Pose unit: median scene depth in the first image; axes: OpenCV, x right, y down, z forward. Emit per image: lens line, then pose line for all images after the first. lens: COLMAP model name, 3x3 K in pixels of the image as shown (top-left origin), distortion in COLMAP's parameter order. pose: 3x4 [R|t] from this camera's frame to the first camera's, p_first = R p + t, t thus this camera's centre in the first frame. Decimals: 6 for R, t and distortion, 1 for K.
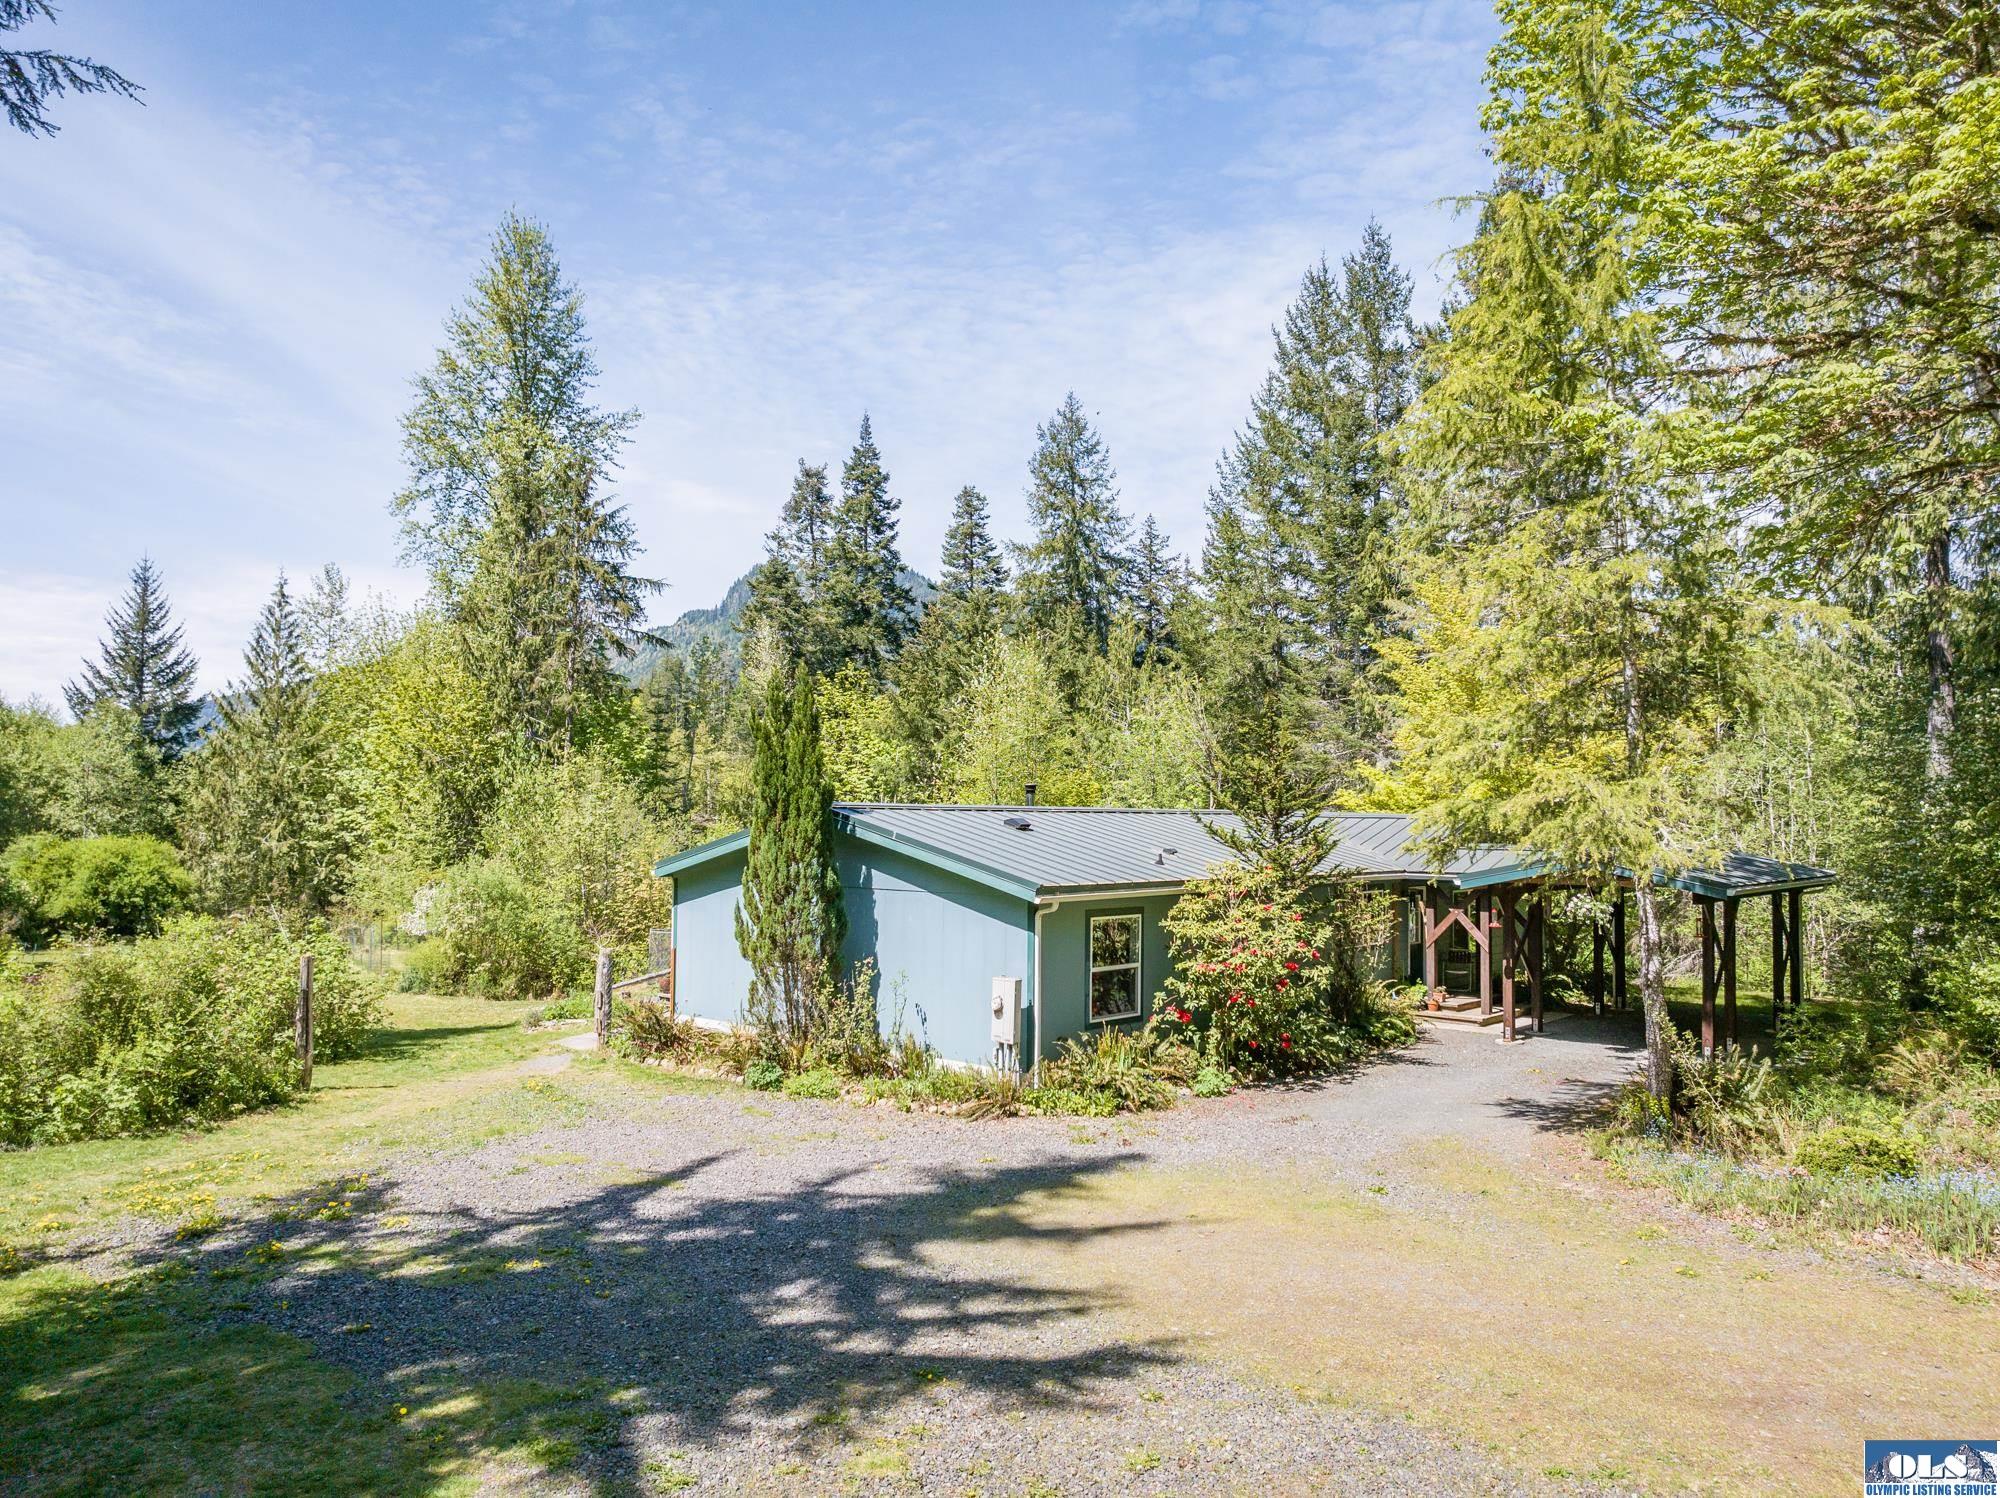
lens RADIAL K [[1413.9, 0, 1010.6], [0, 1413.9, 736.0], [0, 0, 1]] dist [-0.042798, 0.011043]
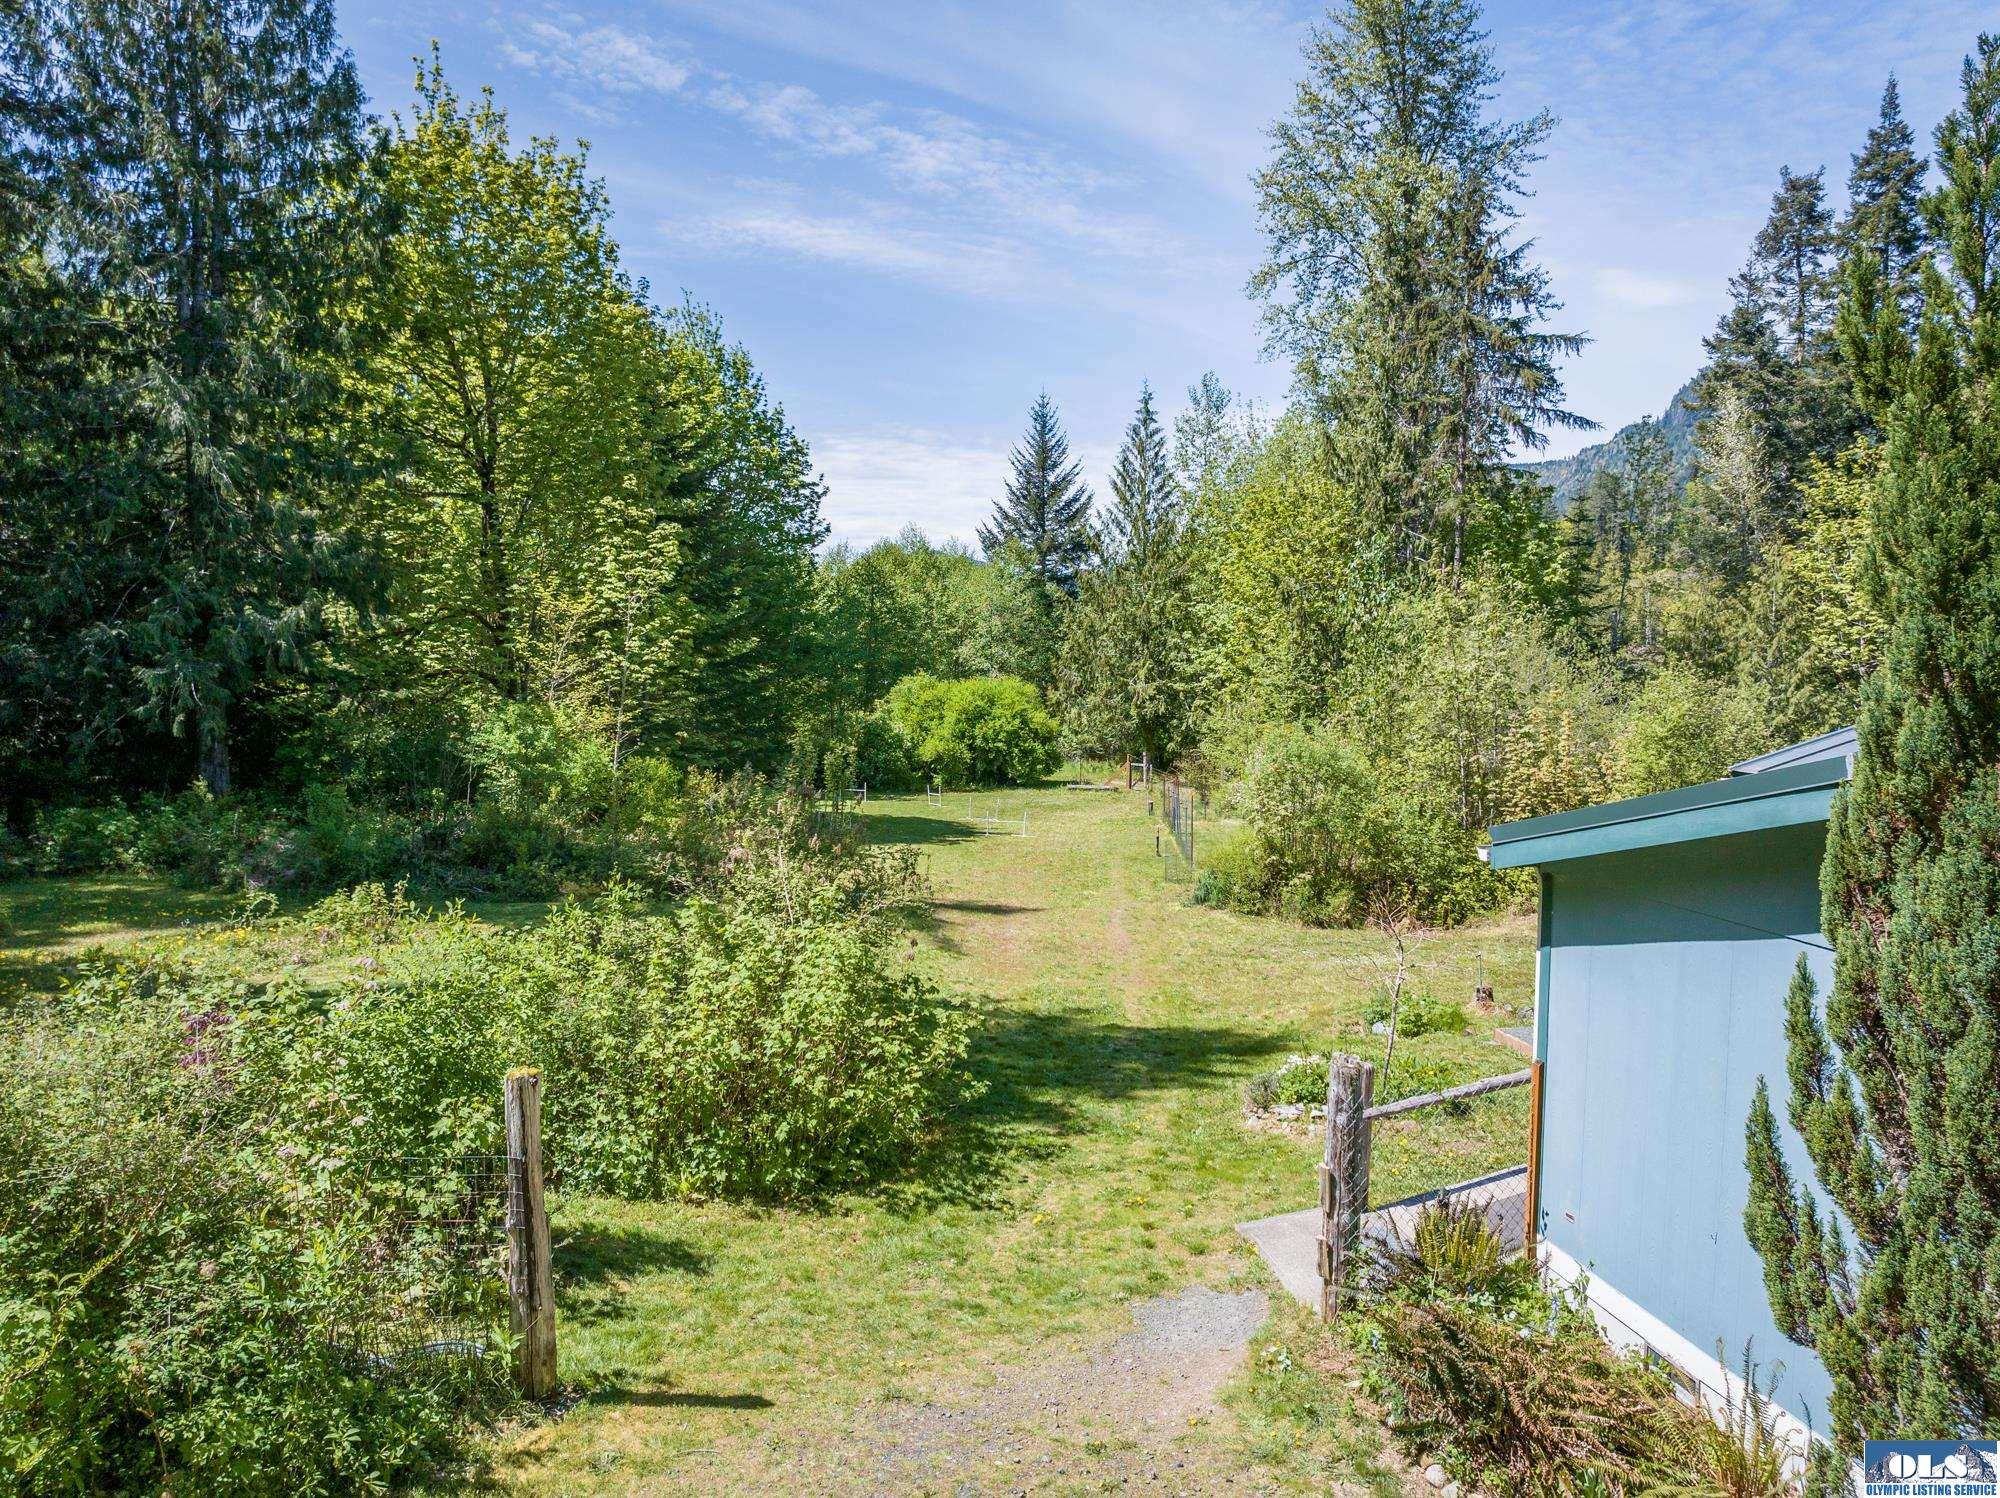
lens RADIAL K [[1391.1, 0, 1024.5], [0, 1391.1, 755.7], [0, 0, 1]] dist [-0.037130, 0.005709]
pose [[0.807095, 0.043399, -0.588825, -0.053746], [0.035950, 0.991832, 0.122378, 0.009037], [0.589327, -0.119939, 0.798942, 0.246378]]
